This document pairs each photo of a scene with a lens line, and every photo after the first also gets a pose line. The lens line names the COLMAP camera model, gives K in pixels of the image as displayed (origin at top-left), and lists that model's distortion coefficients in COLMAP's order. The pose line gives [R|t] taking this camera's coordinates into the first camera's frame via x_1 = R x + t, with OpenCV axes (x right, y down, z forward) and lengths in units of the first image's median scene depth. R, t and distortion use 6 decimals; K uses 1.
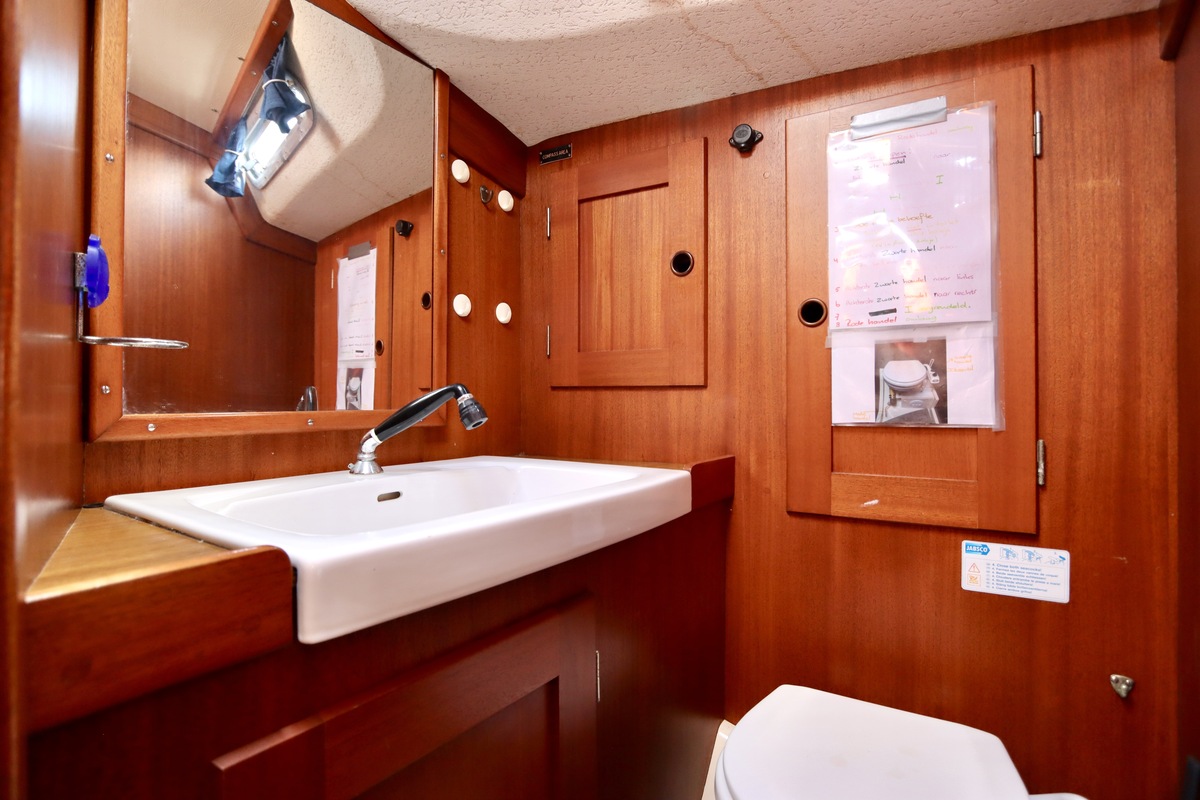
lens RADIAL K [[594.3, 0, 600.7], [0, 594.3, 395.8], [0, 0, 1]] dist [-0.017501, 0.002617]
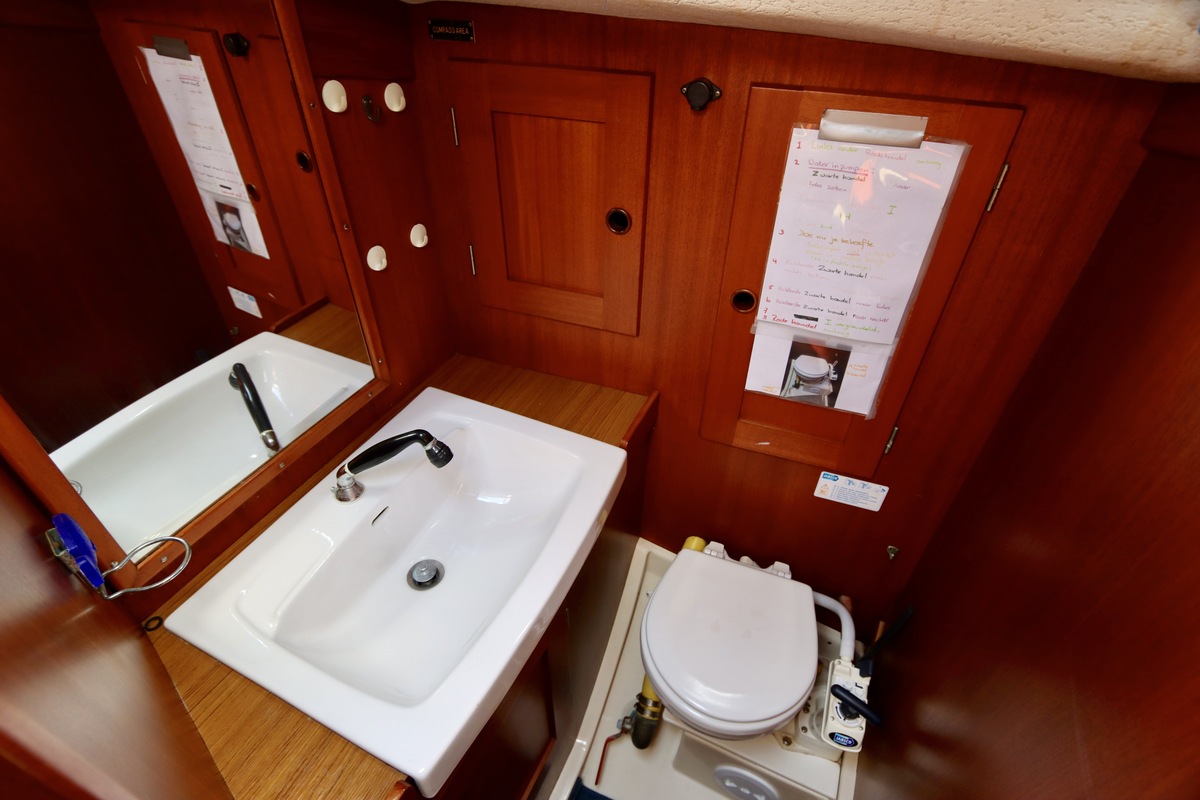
lens RADIAL K [[592.9, 0, 601.2], [0, 592.9, 394.9], [0, 0, 1]] dist [-0.022950, 0.004900]
pose [[0.983733, -0.104419, 0.146173, -0.053755], [-0.010967, 0.777281, 0.629058, -0.600719], [-0.179304, -0.620428, 0.763492, 0.133501]]
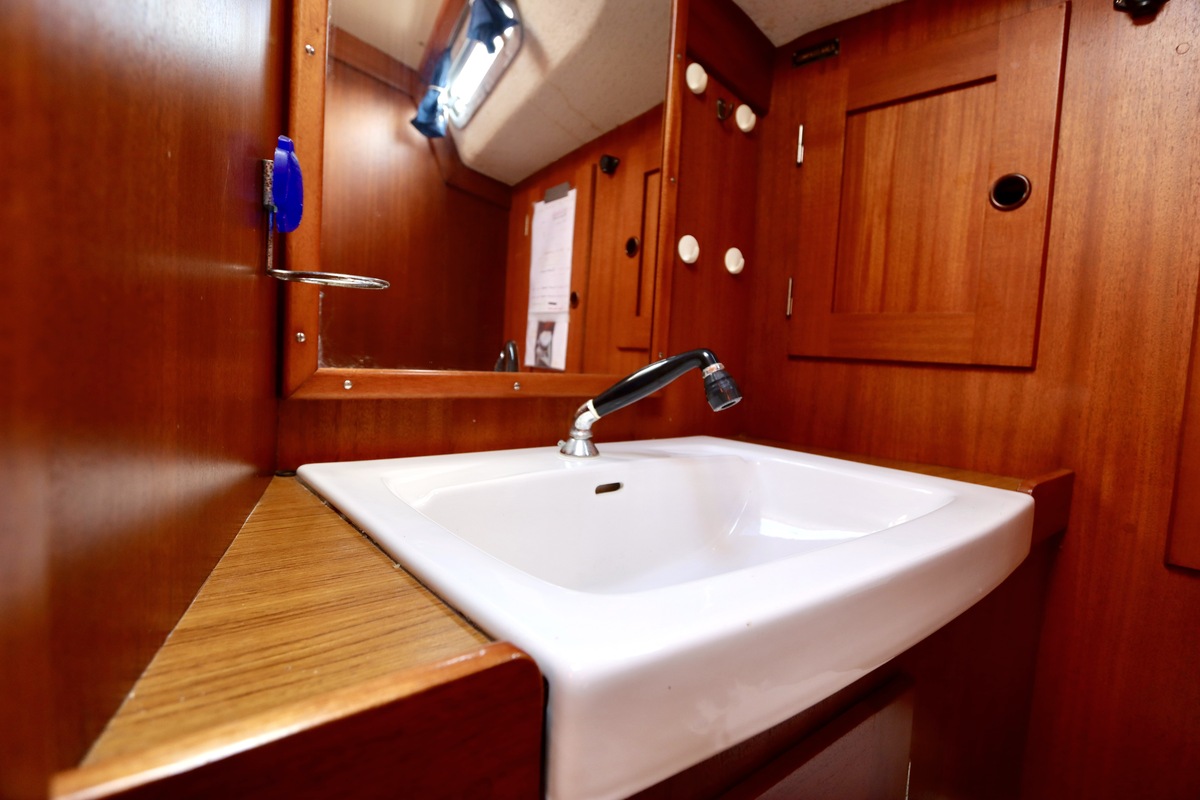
lens RADIAL K [[594.3, 0, 600.7], [0, 594.3, 395.8], [0, 0, 1]] dist [-0.017501, 0.002617]
pose [[0.962990, 0.071973, -0.259752, -0.132681], [-0.054208, 0.995714, 0.074928, -0.008673], [0.264031, -0.058074, 0.962764, 0.190273]]
